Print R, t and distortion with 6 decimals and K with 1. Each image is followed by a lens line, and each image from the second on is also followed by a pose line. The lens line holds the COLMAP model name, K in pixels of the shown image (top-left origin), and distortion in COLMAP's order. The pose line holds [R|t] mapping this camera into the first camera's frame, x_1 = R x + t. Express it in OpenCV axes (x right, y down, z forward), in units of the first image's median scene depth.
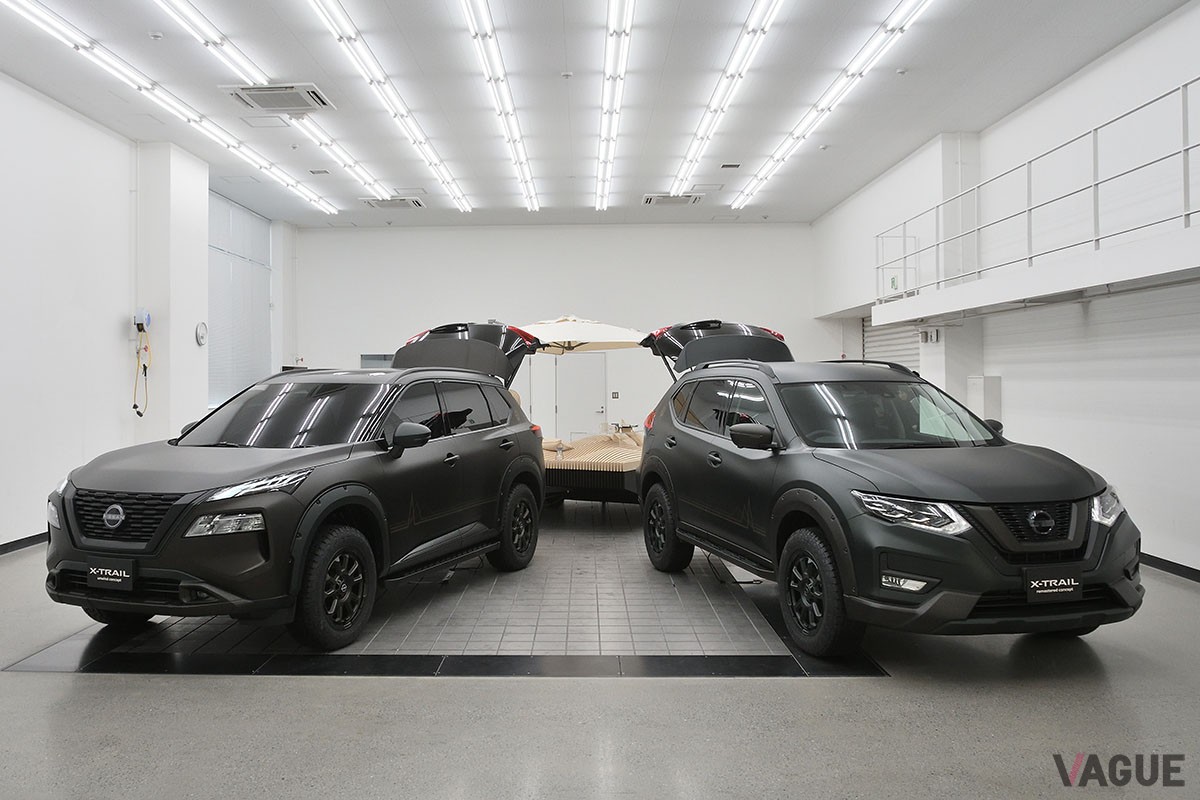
lens RADIAL K [[989.0, 0, 563.8], [0, 989.0, 398.2], [0, 0, 1]] dist [-0.042847, -0.002869]
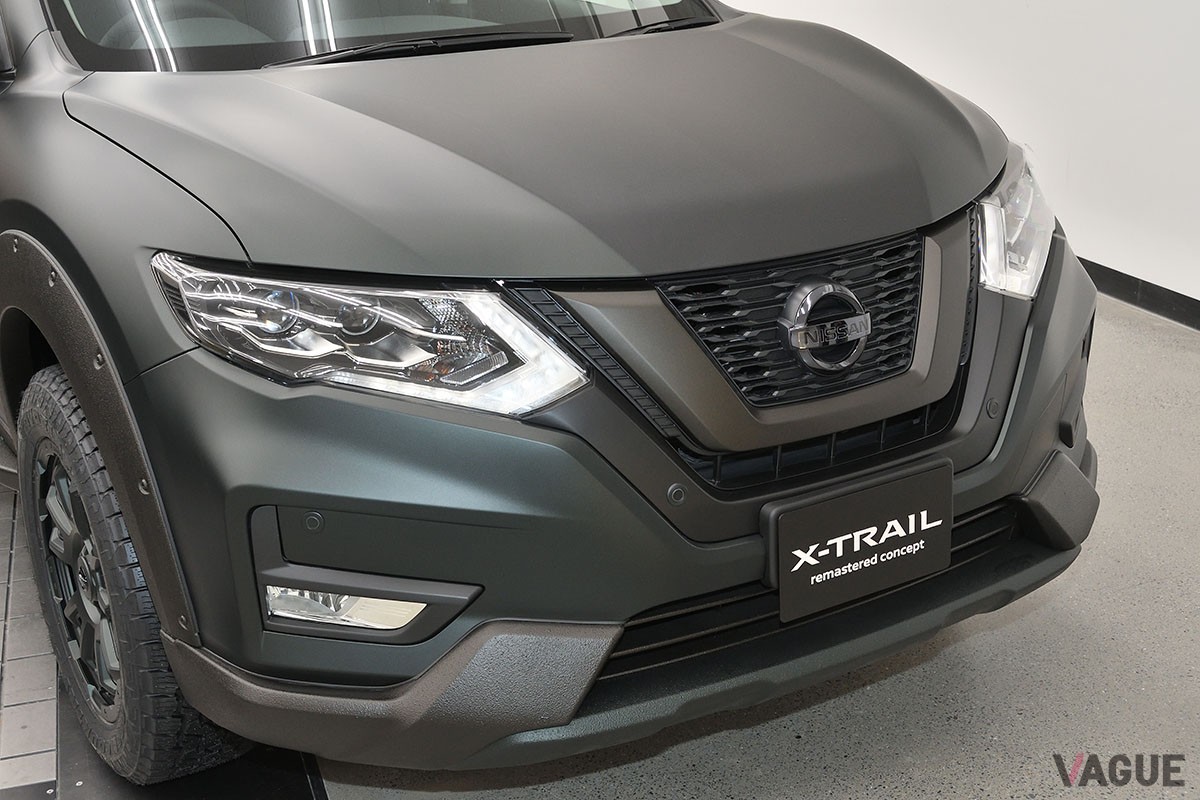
lens RADIAL K [[1512.2, 0, 598.3], [0, 1512.2, 461.1], [0, 0, 1]] dist [0.006014, -0.000923]
pose [[0.943944, -0.136974, 0.300347, 0.276885], [0.029543, 0.941251, 0.336413, 0.015014], [-0.328781, -0.308681, 0.892535, 0.592622]]
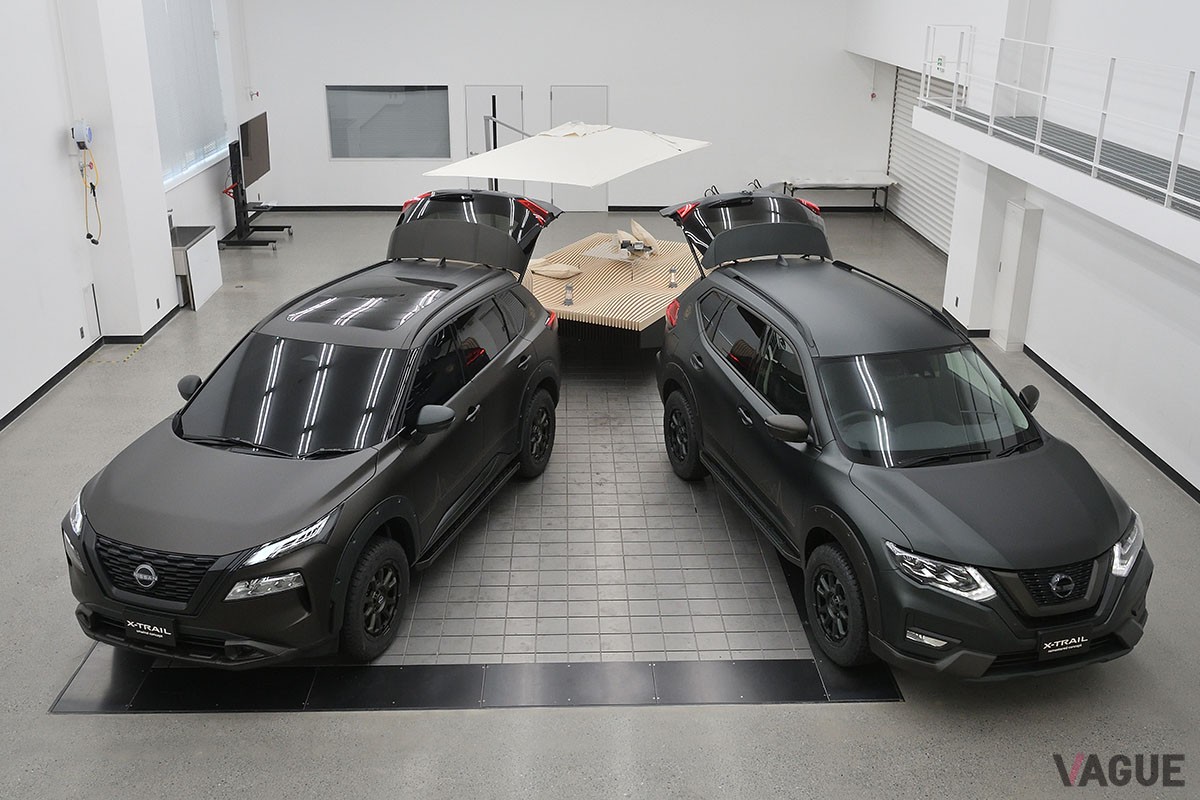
lens RADIAL K [[1081.5, 0, 621.1], [0, 1081.5, 396.5], [0, 0, 1]] dist [-0.020929, 0.000262]
pose [[0.997518, -0.006842, 0.070086, -0.059195], [-0.017438, 0.940268, 0.339987, -0.424490], [-0.068226, -0.340365, 0.937815, 0.018435]]
